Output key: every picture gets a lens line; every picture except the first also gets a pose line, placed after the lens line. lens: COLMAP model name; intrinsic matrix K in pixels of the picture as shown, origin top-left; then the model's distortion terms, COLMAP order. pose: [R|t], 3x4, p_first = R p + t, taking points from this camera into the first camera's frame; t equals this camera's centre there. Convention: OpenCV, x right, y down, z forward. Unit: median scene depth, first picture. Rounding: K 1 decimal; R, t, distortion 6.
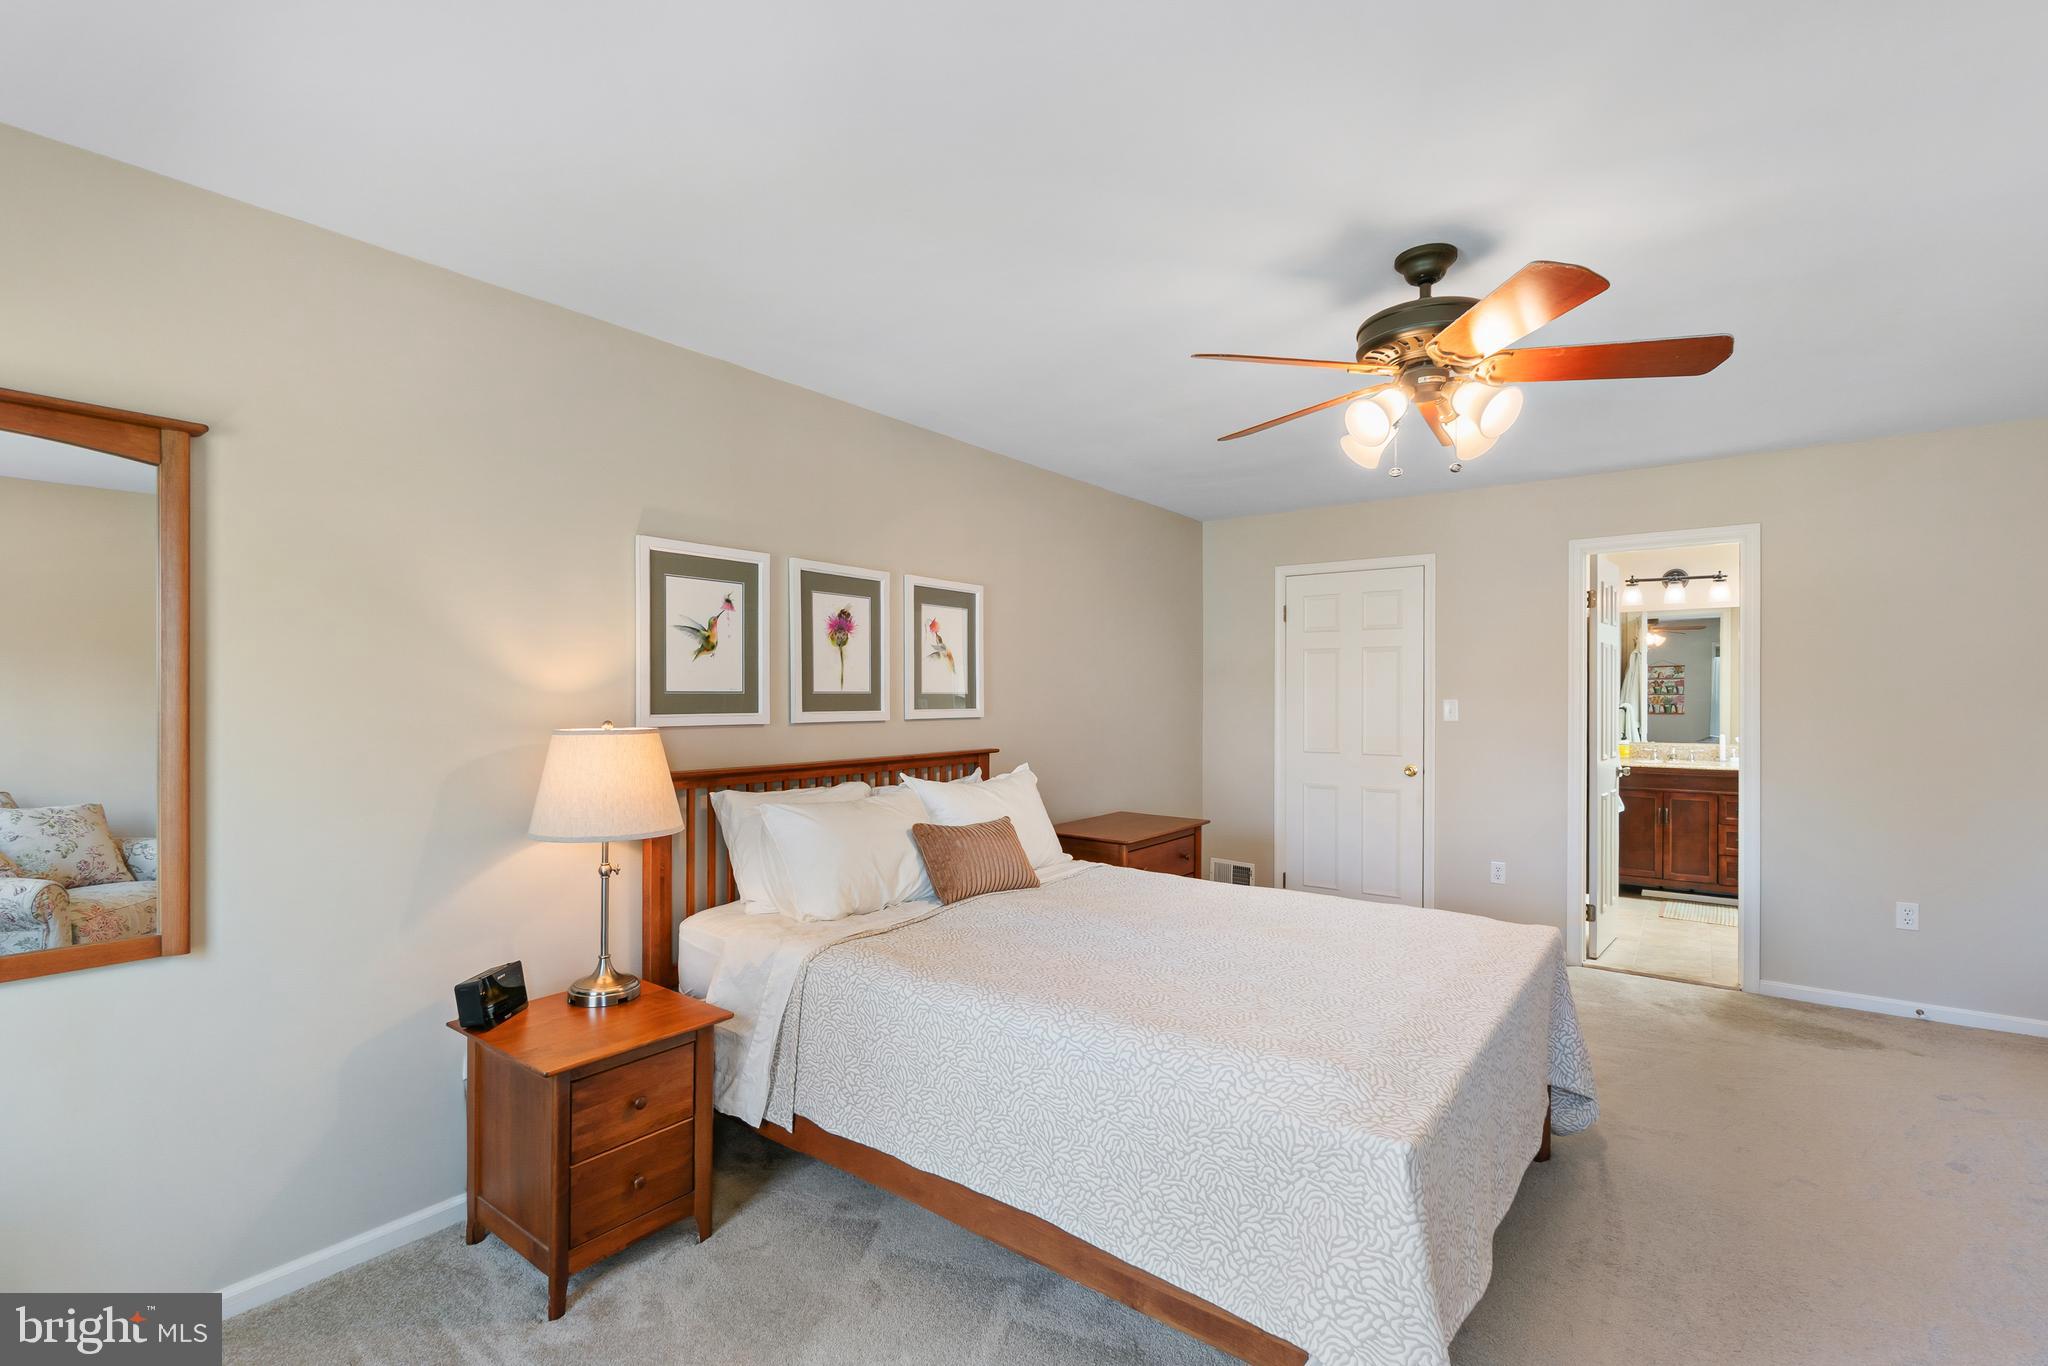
lens RADIAL K [[923.4, 0, 1009.3], [0, 923.4, 690.8], [0, 0, 1]] dist [0.000842, 0.000253]
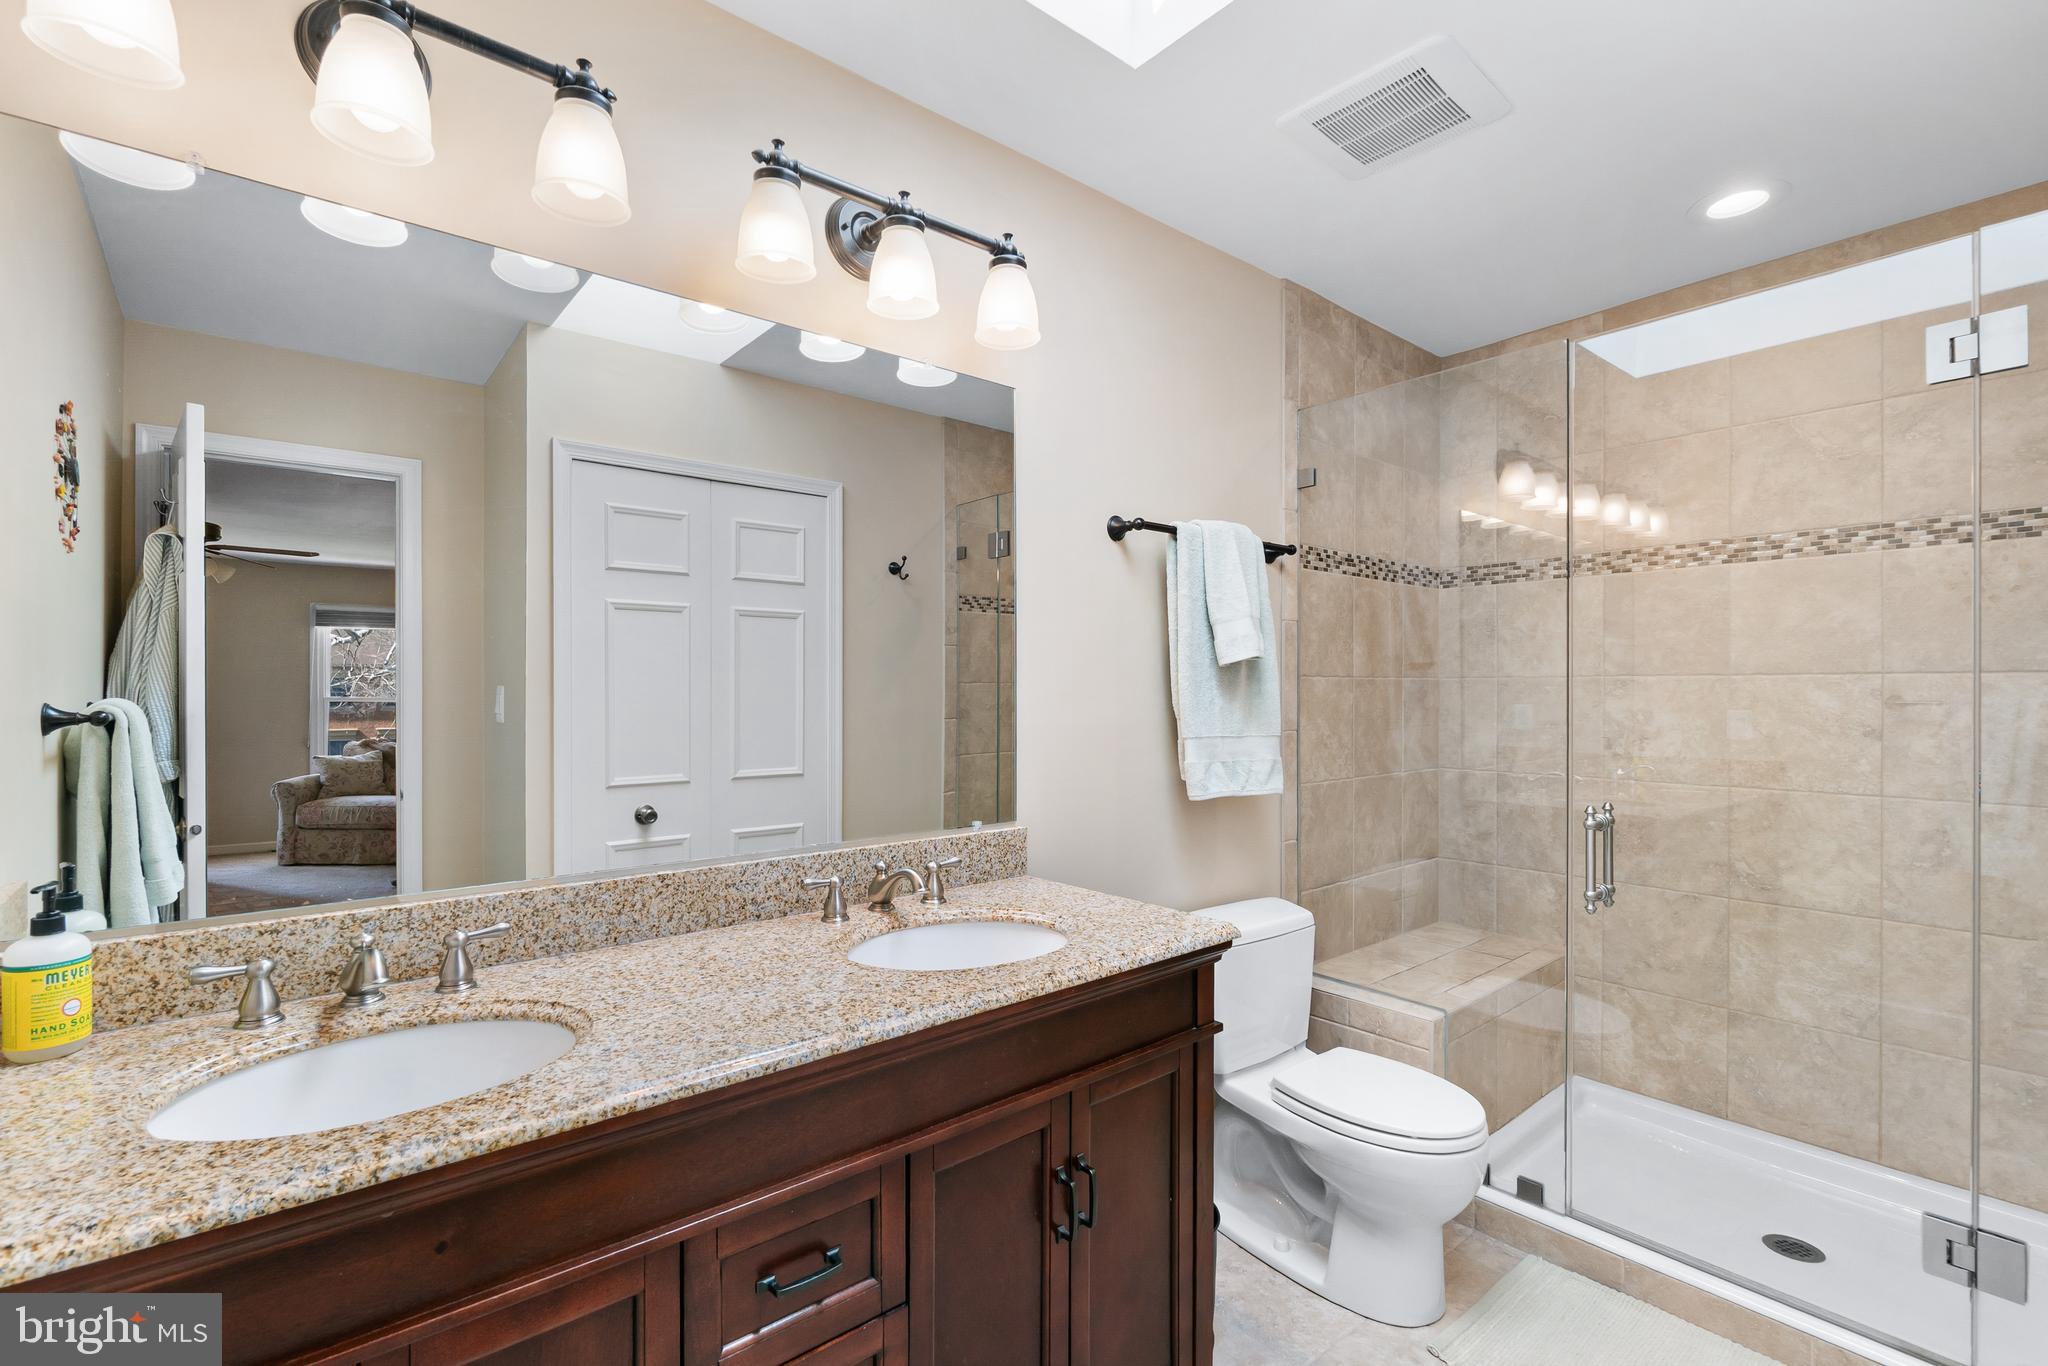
lens RADIAL K [[923.4, 0, 1009.3], [0, 923.4, 690.8], [0, 0, 1]] dist [0.000842, 0.000253]
pose [[0.237436, 0.001065, 0.971403, 0.446541], [-0.008707, 0.999962, 0.001031, 0.007530], [-0.971364, -0.008703, 0.237436, 0.653497]]
